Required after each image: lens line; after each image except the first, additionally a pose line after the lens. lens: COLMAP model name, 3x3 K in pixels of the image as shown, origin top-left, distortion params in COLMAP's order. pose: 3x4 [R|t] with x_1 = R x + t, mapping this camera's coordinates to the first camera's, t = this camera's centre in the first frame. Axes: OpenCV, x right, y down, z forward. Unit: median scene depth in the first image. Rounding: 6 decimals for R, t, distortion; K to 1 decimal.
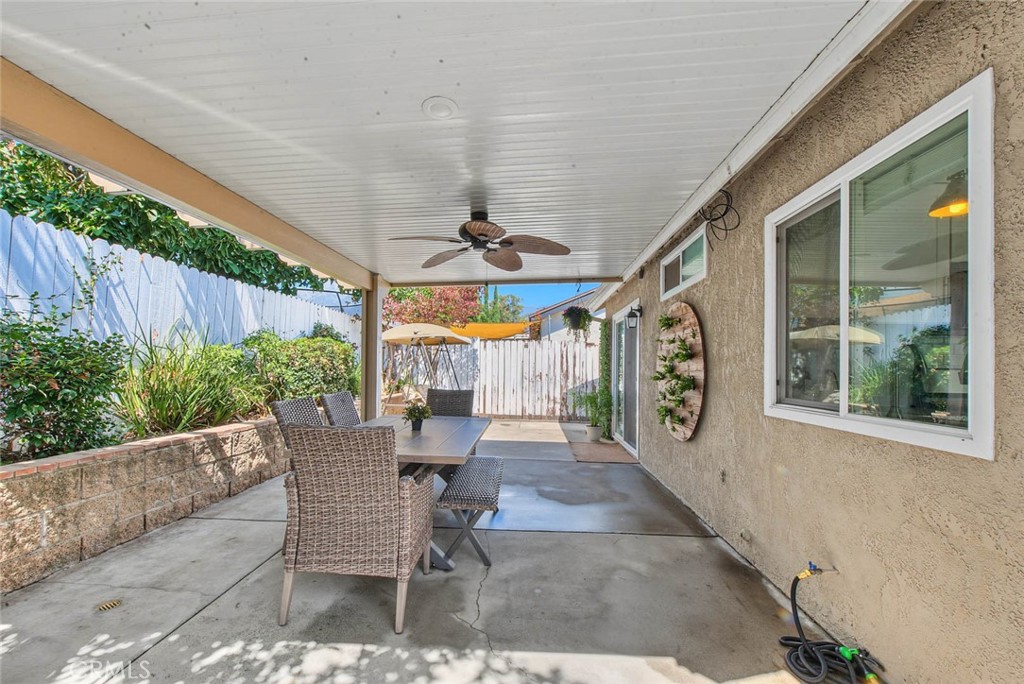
lens RADIAL K [[421.8, 0, 518.2], [0, 421.8, 375.9], [0, 0, 1]] dist [0.002381, -0.002760]
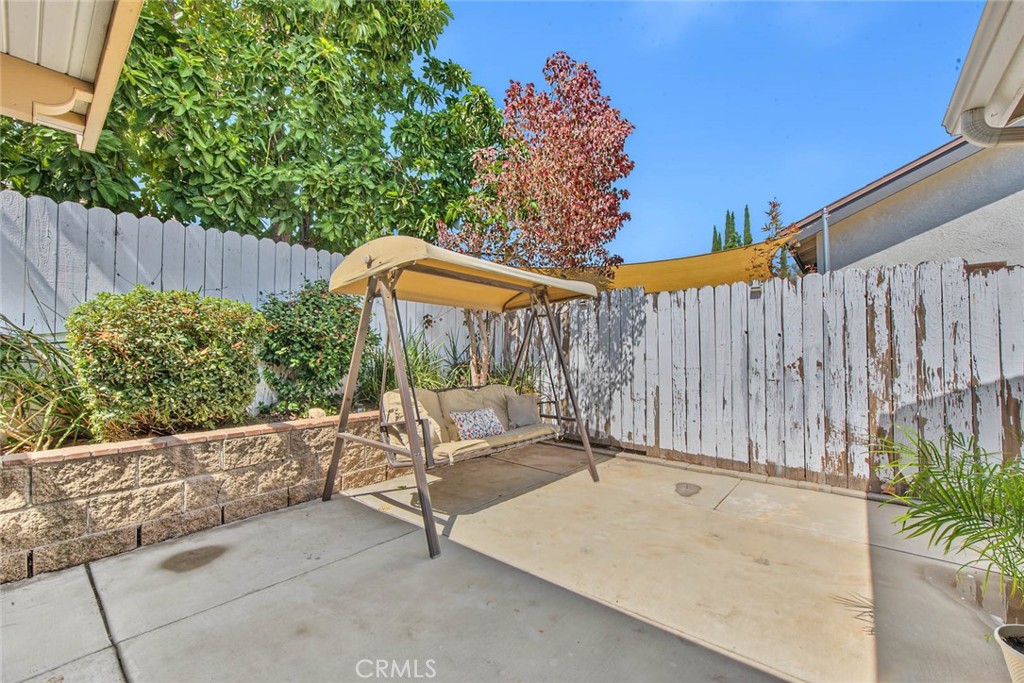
lens RADIAL K [[421.8, 0, 508.4], [0, 421.8, 348.3], [0, 0, 1]] dist [0.002381, -0.002760]
pose [[0.793883, -0.029809, -0.607339, 0.212574], [0.005759, 0.999121, -0.041510, -0.006178], [0.608043, 0.029456, 0.793357, 1.488912]]
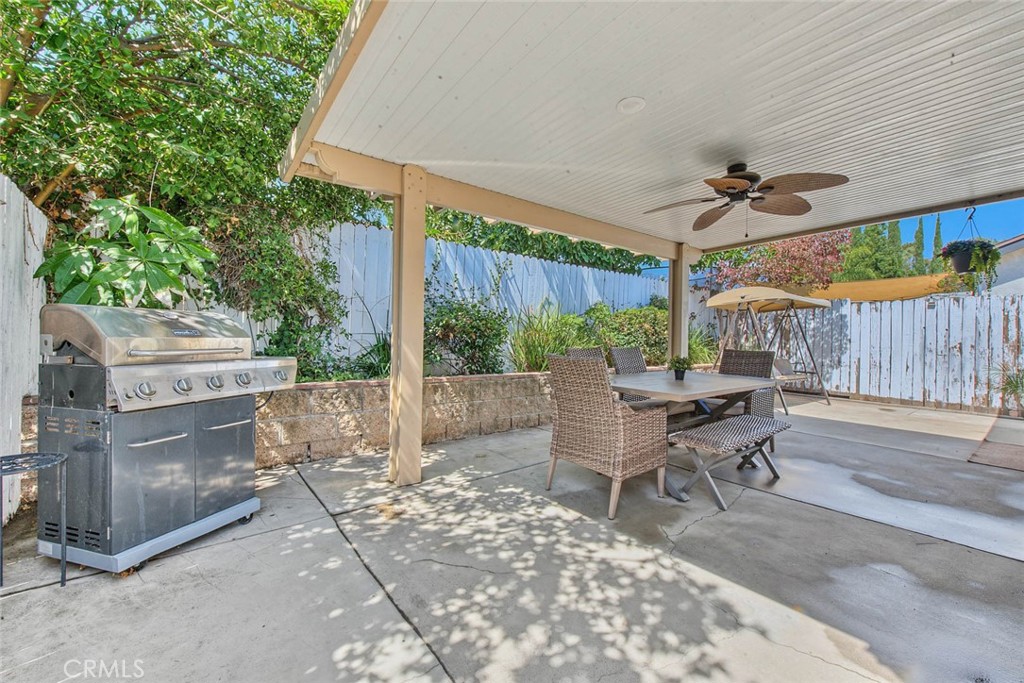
lens RADIAL K [[421.8, 0, 507.4], [0, 421.8, 337.7], [0, 0, 1]] dist [0.002381, -0.002760]
pose [[0.650014, -0.003164, -0.759915, 0.268633], [-0.024180, 0.999399, -0.024845, 0.052865], [0.759537, 0.034524, 0.649547, -0.050083]]
